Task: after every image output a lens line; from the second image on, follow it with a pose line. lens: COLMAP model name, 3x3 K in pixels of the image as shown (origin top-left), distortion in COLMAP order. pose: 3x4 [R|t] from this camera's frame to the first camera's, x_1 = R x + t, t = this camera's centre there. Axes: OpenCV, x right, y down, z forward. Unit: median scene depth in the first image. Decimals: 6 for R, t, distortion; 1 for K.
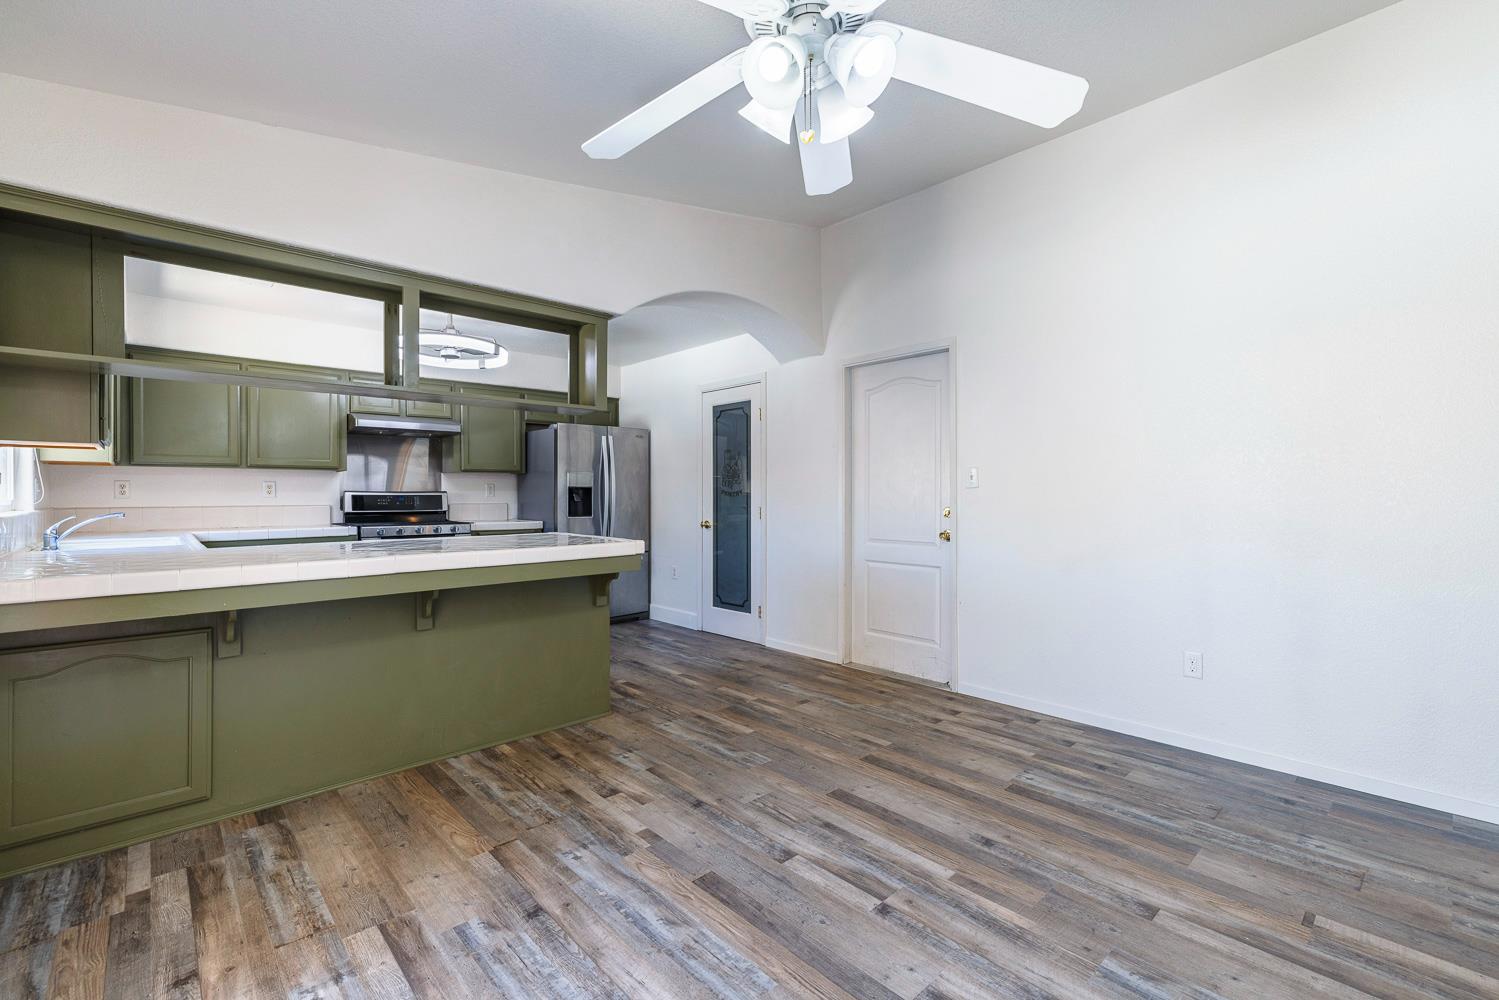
lens RADIAL K [[647.1, 0, 752.9], [0, 647.1, 490.5], [0, 0, 1]] dist [0.010701, -0.000059]
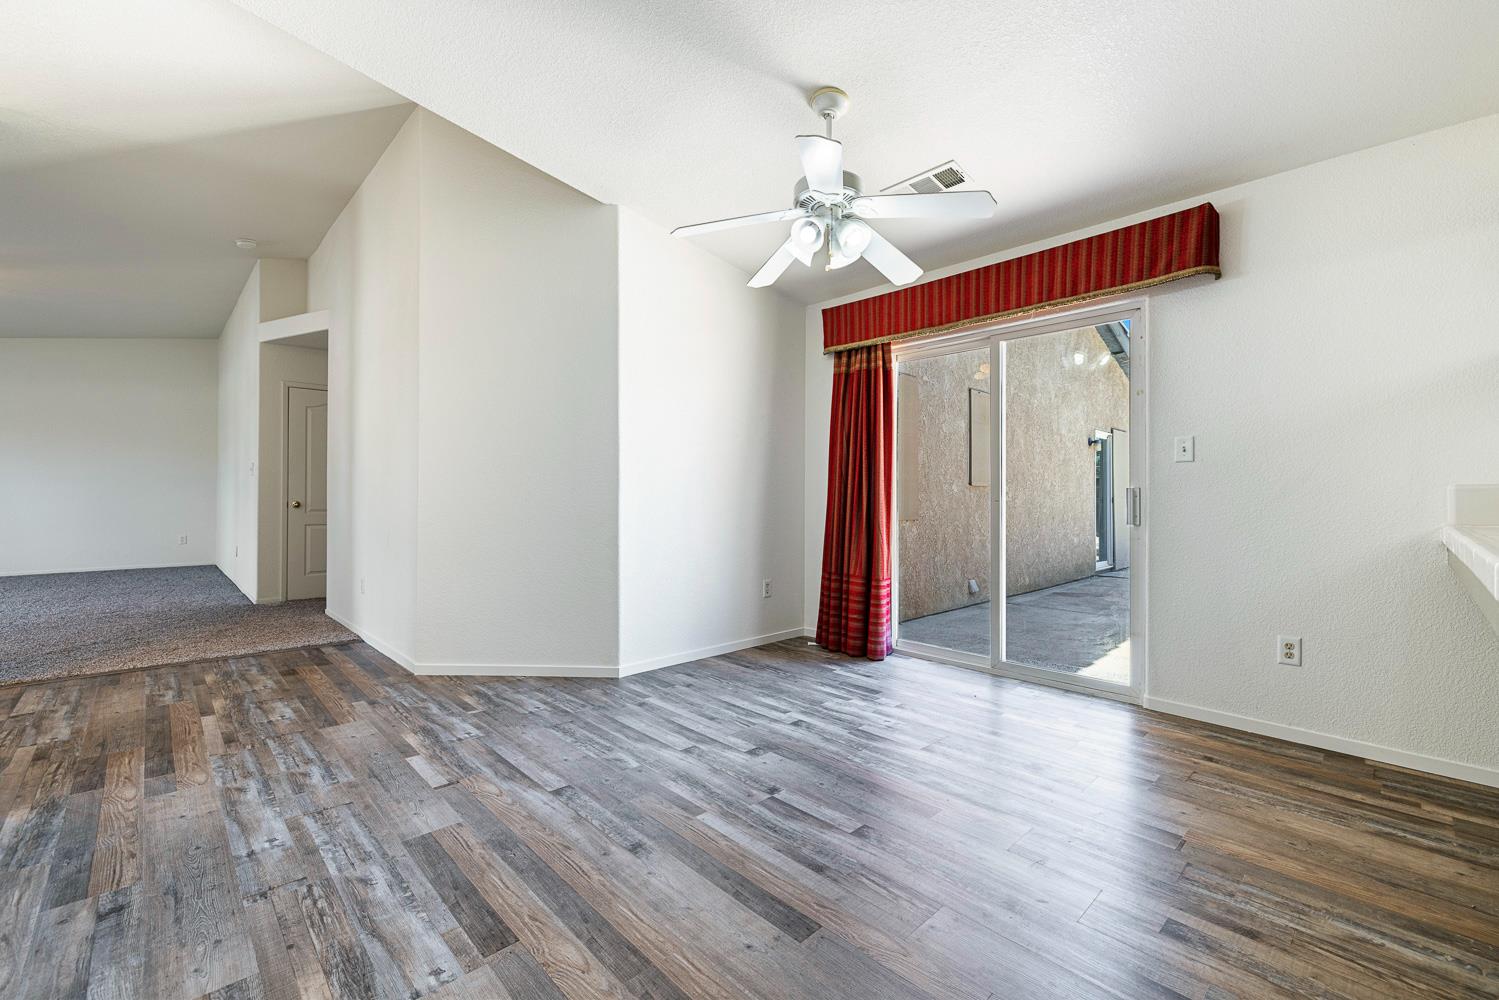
lens RADIAL K [[625.1, 0, 754.7], [0, 625.1, 495.1], [0, 0, 1]] dist [0.001661, 0.000174]
pose [[-0.999805, -0.003285, -0.019453, 0.169674], [-0.003163, 0.999975, -0.006312, 0.056331], [0.019473, -0.006249, -0.999791, 1.428095]]
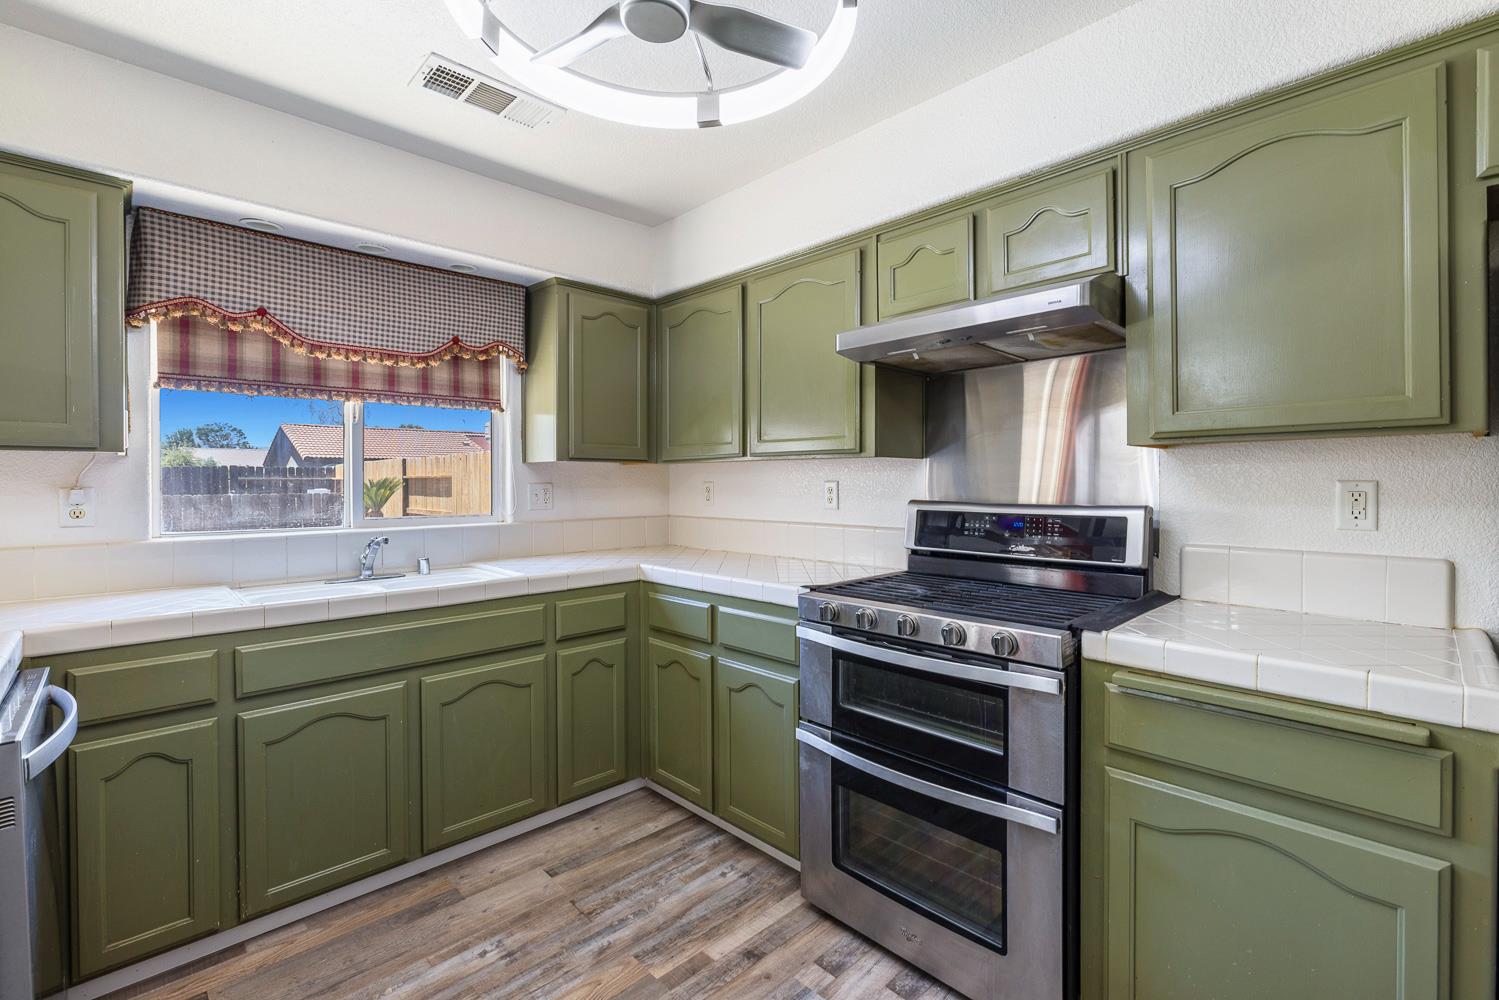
lens RADIAL K [[667.1, 0, 747.0], [0, 667.1, 485.3], [0, 0, 1]] dist [-0.003380, 0.000259]
pose [[0.008288, 0.008807, -0.999927, -0.292275], [0.010029, 0.999910, 0.008890, -0.027154], [0.999915, -0.010102, 0.008199, 1.587344]]
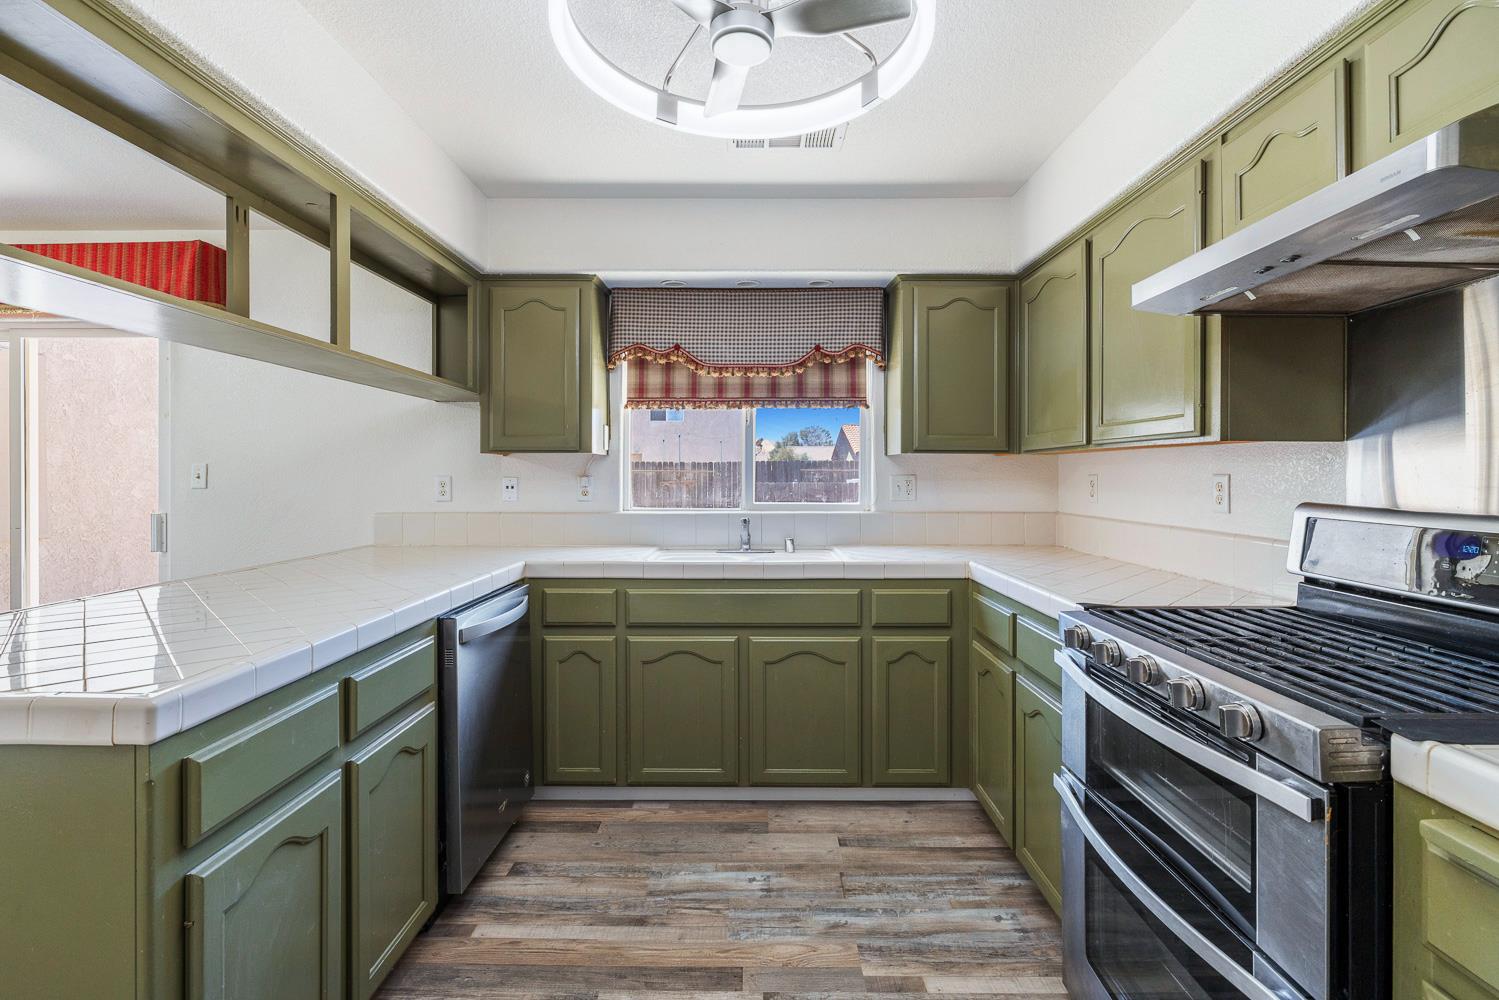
lens RADIAL K [[671.9, 0, 747.6], [0, 671.9, 473.6], [0, 0, 1]] dist [-0.002112, 0.000071]
pose [[-0.690501, 0.001937, -0.723329, -0.386095], [0.005606, 0.999981, -0.002674, -0.025043], [0.723310, -0.005901, -0.690498, 1.851014]]
